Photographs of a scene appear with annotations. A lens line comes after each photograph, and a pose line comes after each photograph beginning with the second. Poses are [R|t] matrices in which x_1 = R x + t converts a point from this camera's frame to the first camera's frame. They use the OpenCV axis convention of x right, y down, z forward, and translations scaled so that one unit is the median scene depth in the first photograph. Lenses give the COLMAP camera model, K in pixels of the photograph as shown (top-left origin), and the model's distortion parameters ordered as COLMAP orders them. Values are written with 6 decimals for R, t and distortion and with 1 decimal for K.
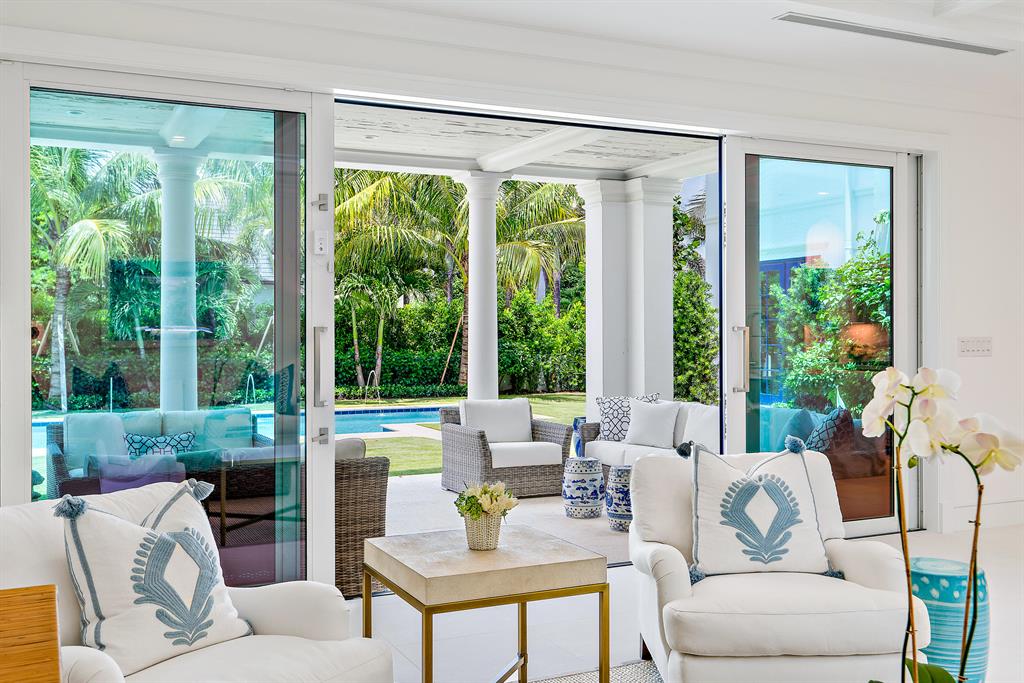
lens RADIAL K [[1014.1, 0, 513.3], [0, 1014.1, 340.2], [0, 0, 1]] dist [0.015372, 0.000000]
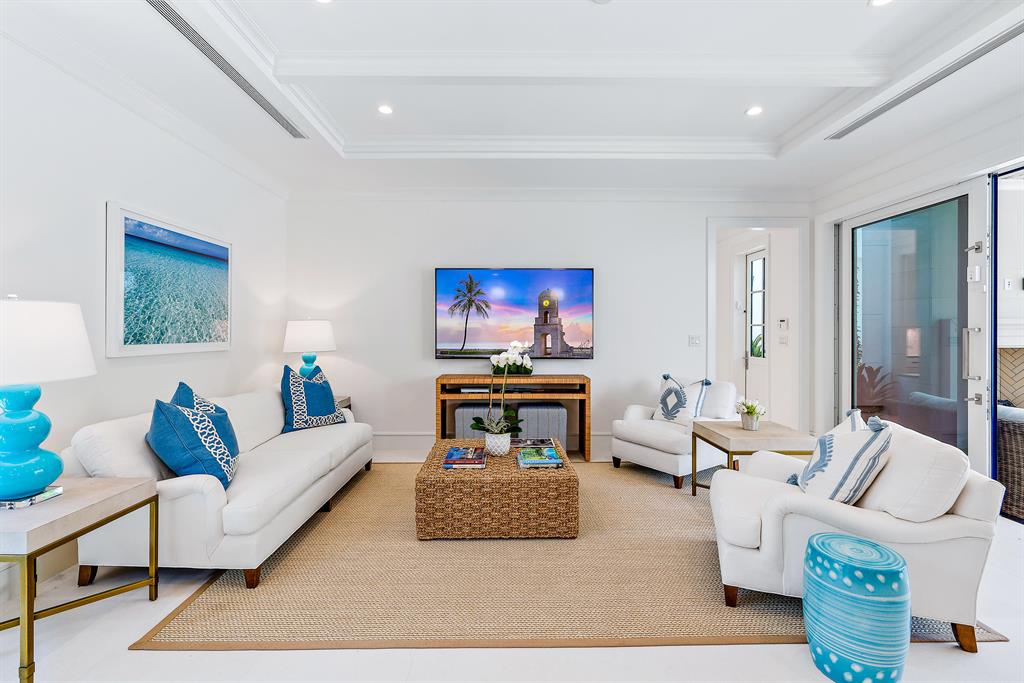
lens RADIAL K [[467.3, 0, 506.6], [0, 467.3, 334.3], [0, 0, 1]] dist [-0.008177, 0.003483]
pose [[-0.446673, 0.006194, -0.894676, 0.701367], [-0.005919, 0.999934, 0.009878, -0.009633], [0.894678, 0.009708, -0.446607, 0.515565]]
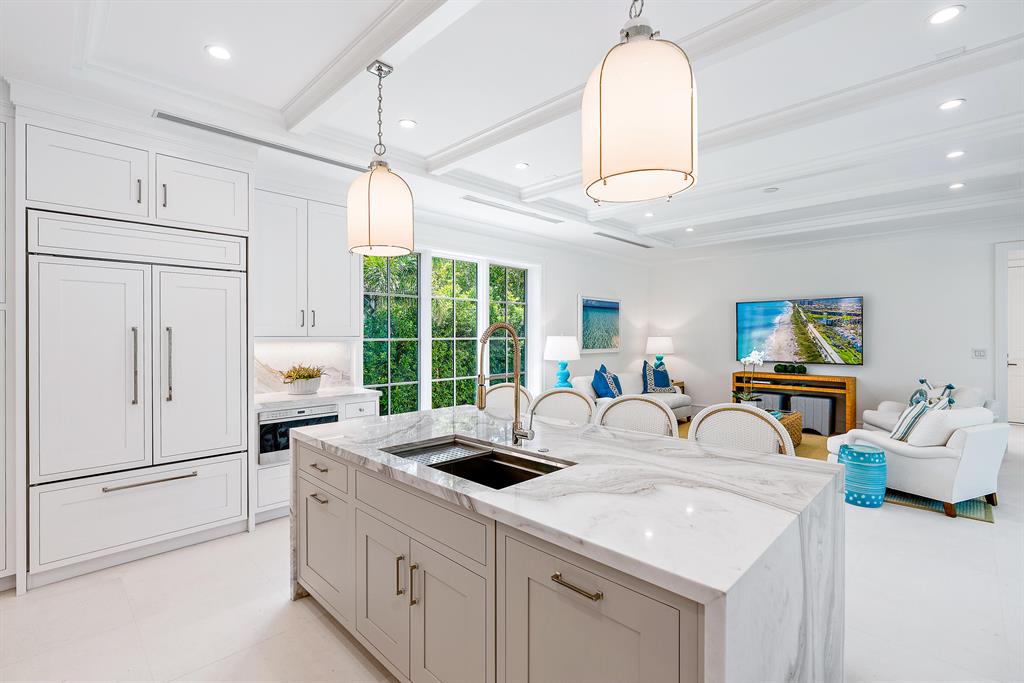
lens RADIAL K [[467.3, 0, 503.7], [0, 467.3, 337.8], [0, 0, 1]] dist [-0.008177, 0.003483]
pose [[-0.948507, 0.004000, -0.316732, 0.965224], [0.000433, 0.999936, 0.011330, -0.030231], [0.316757, 0.010610, -0.948447, 0.938113]]
